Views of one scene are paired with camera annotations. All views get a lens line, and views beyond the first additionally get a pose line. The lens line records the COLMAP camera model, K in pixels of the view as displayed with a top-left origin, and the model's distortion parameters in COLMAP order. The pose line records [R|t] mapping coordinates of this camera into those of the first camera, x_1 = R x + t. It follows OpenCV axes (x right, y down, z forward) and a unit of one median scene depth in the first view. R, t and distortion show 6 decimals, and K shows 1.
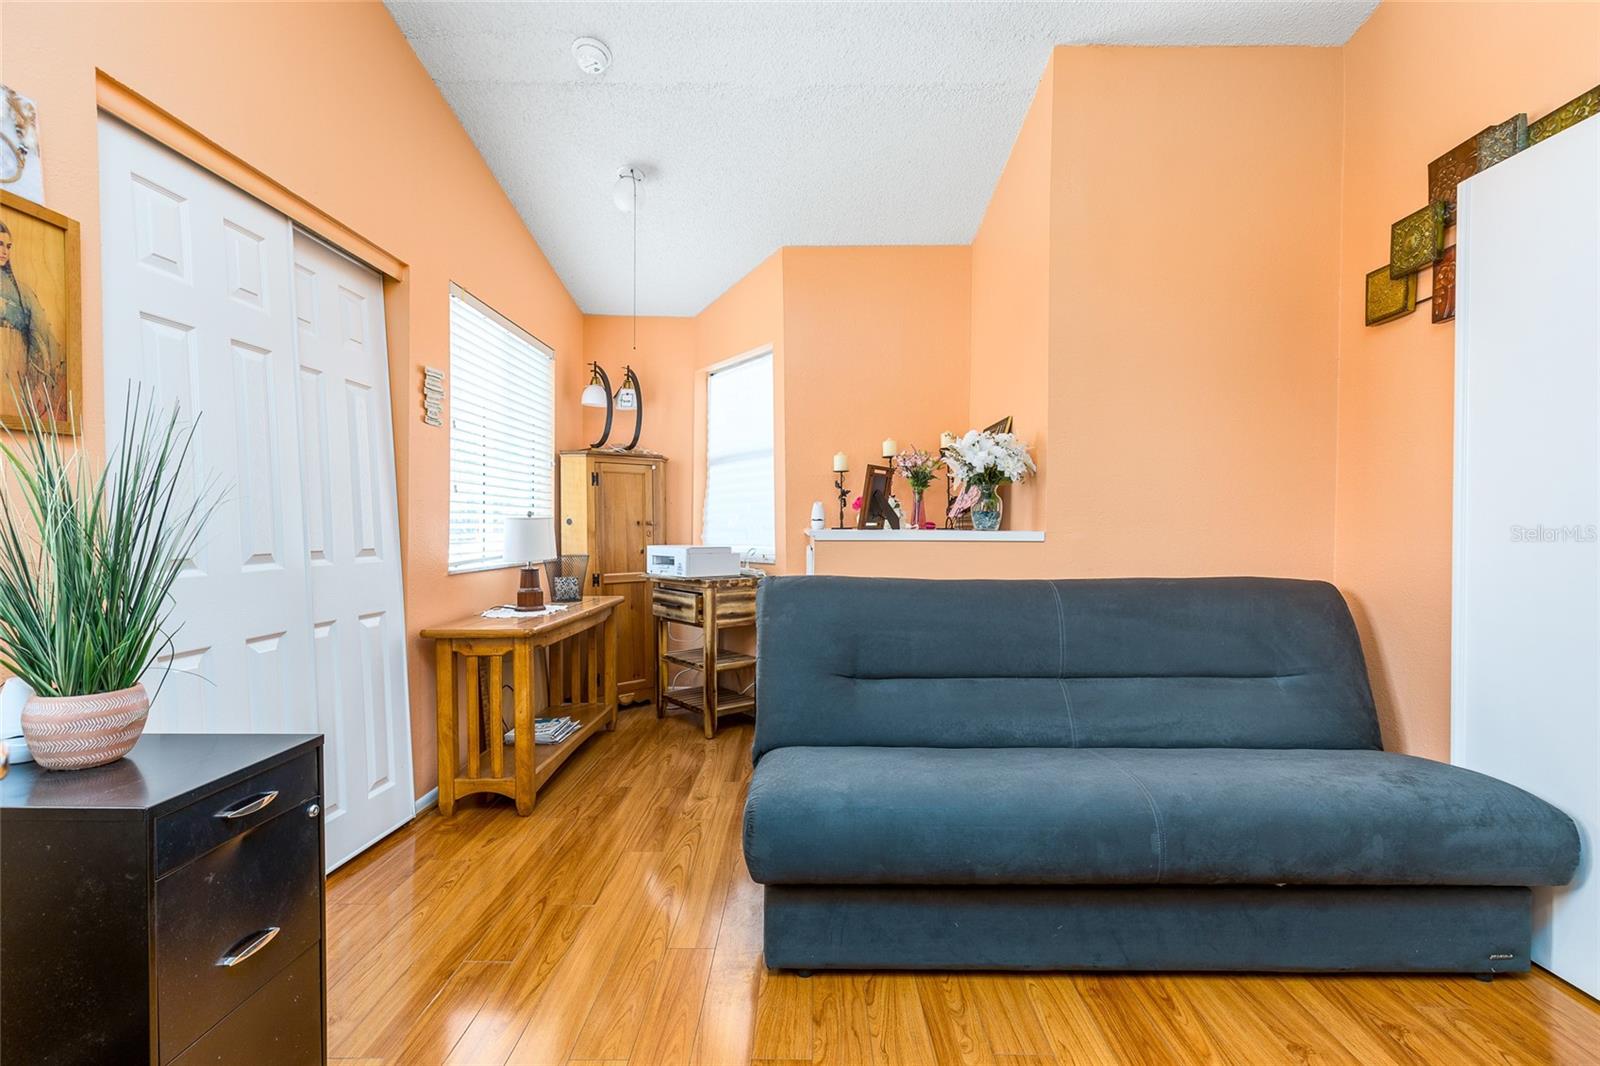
lens RADIAL K [[727.7, 0, 803.4], [0, 727.7, 536.4], [0, 0, 1]] dist [0.008487, -0.001819]
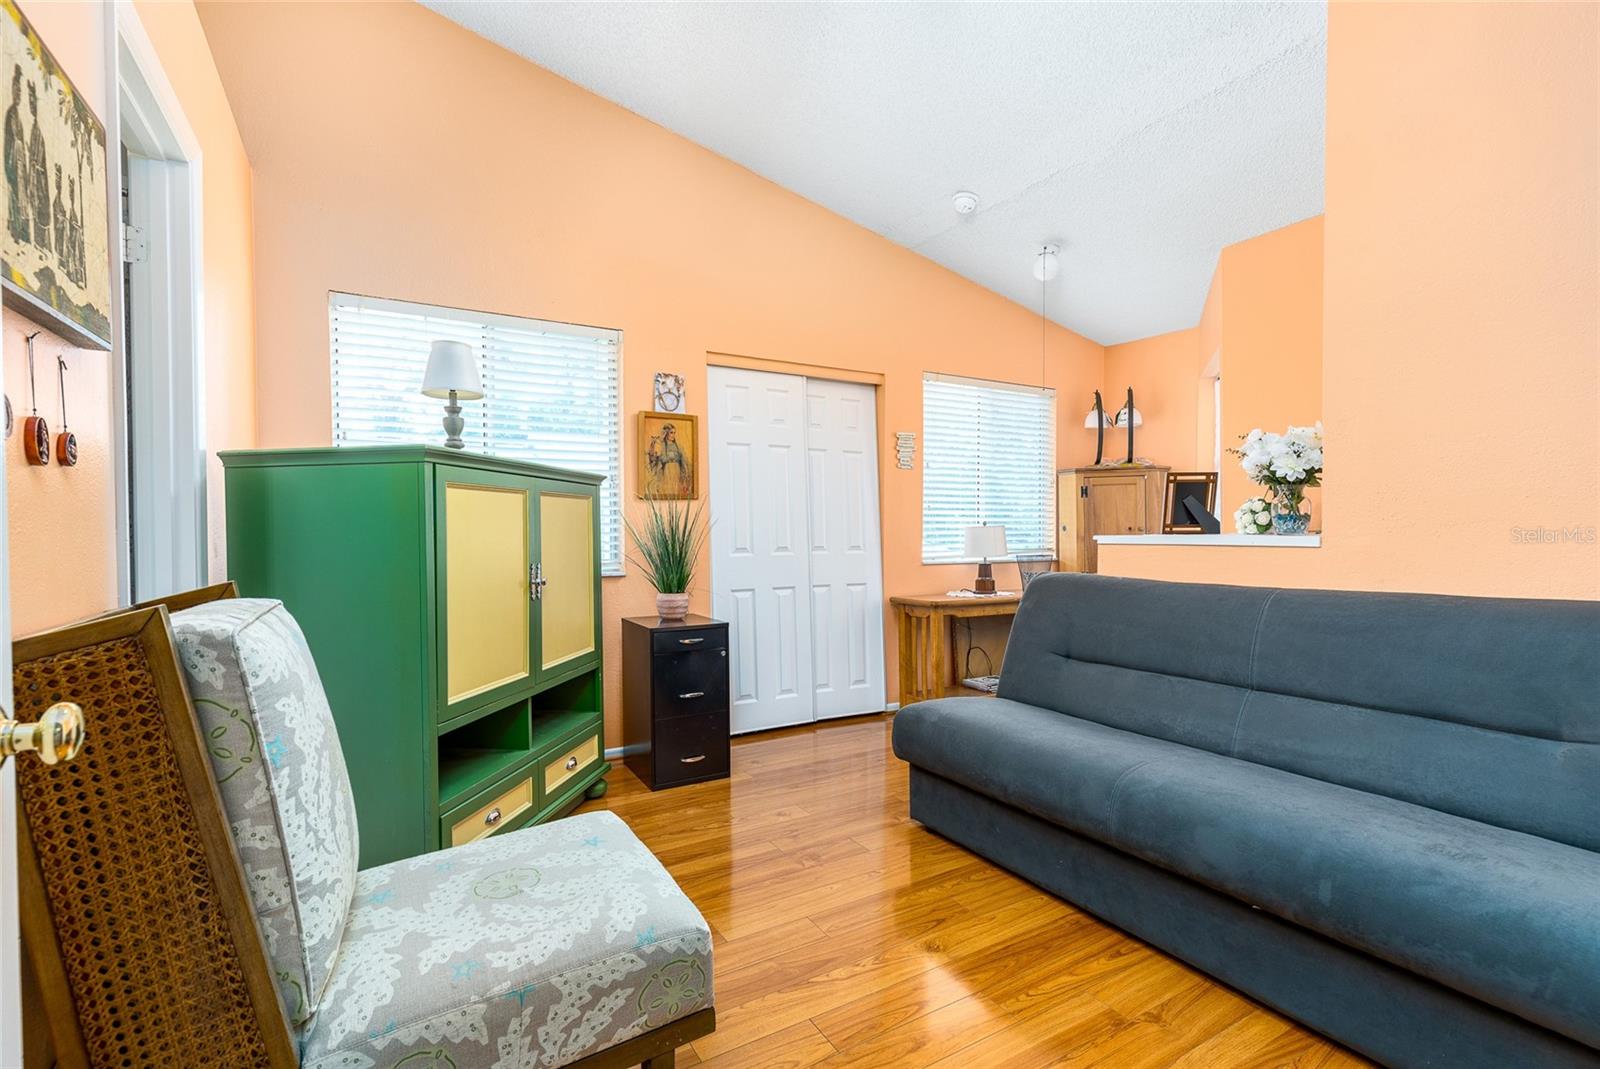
lens RADIAL K [[727.7, 0, 807.5], [0, 727.7, 536.7], [0, 0, 1]] dist [0.008487, -0.001819]
pose [[0.517611, -0.000193, -0.855616, 0.876622], [-0.006083, 0.999974, -0.003905, 0.002287], [0.855594, 0.007226, 0.517596, 0.006151]]
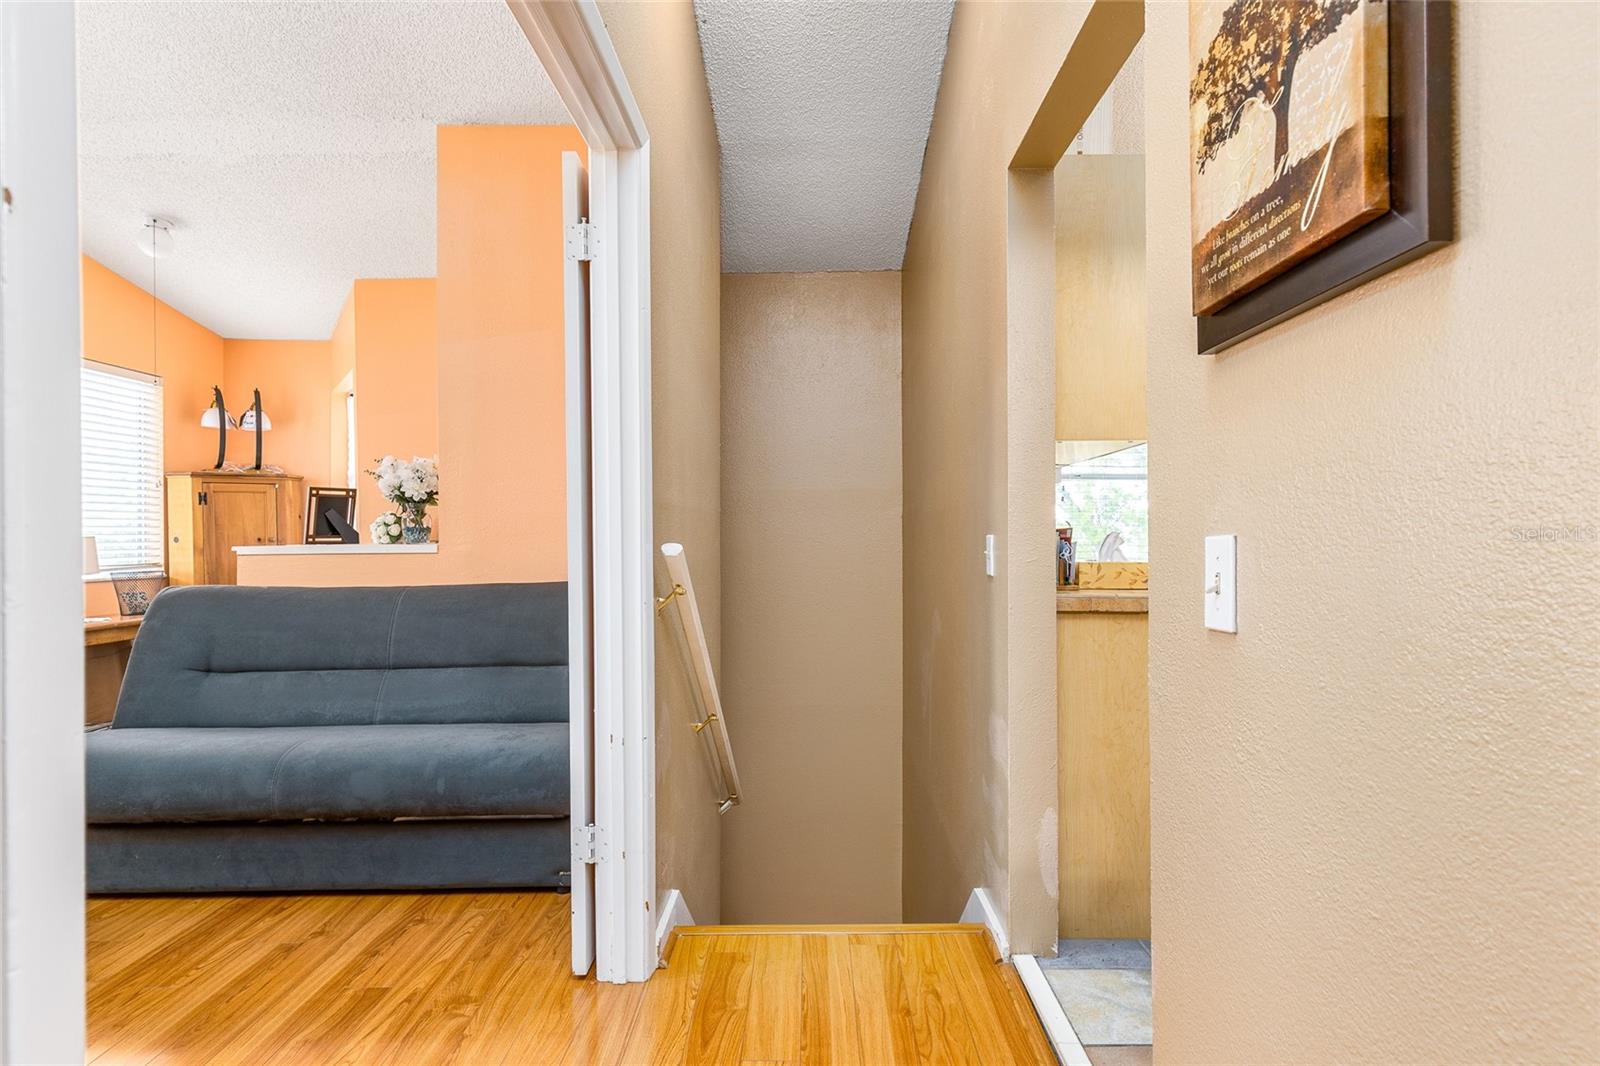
lens RADIAL K [[813.1, 0, 805.7], [0, 813.1, 537.6], [0, 0, 1]] dist [0.003128, -0.000027]
pose [[0.999883, -0.014641, 0.004422, 1.031551], [0.014691, 0.999824, -0.011674, 0.007589], [-0.004250, 0.011738, 0.999922, -0.322677]]
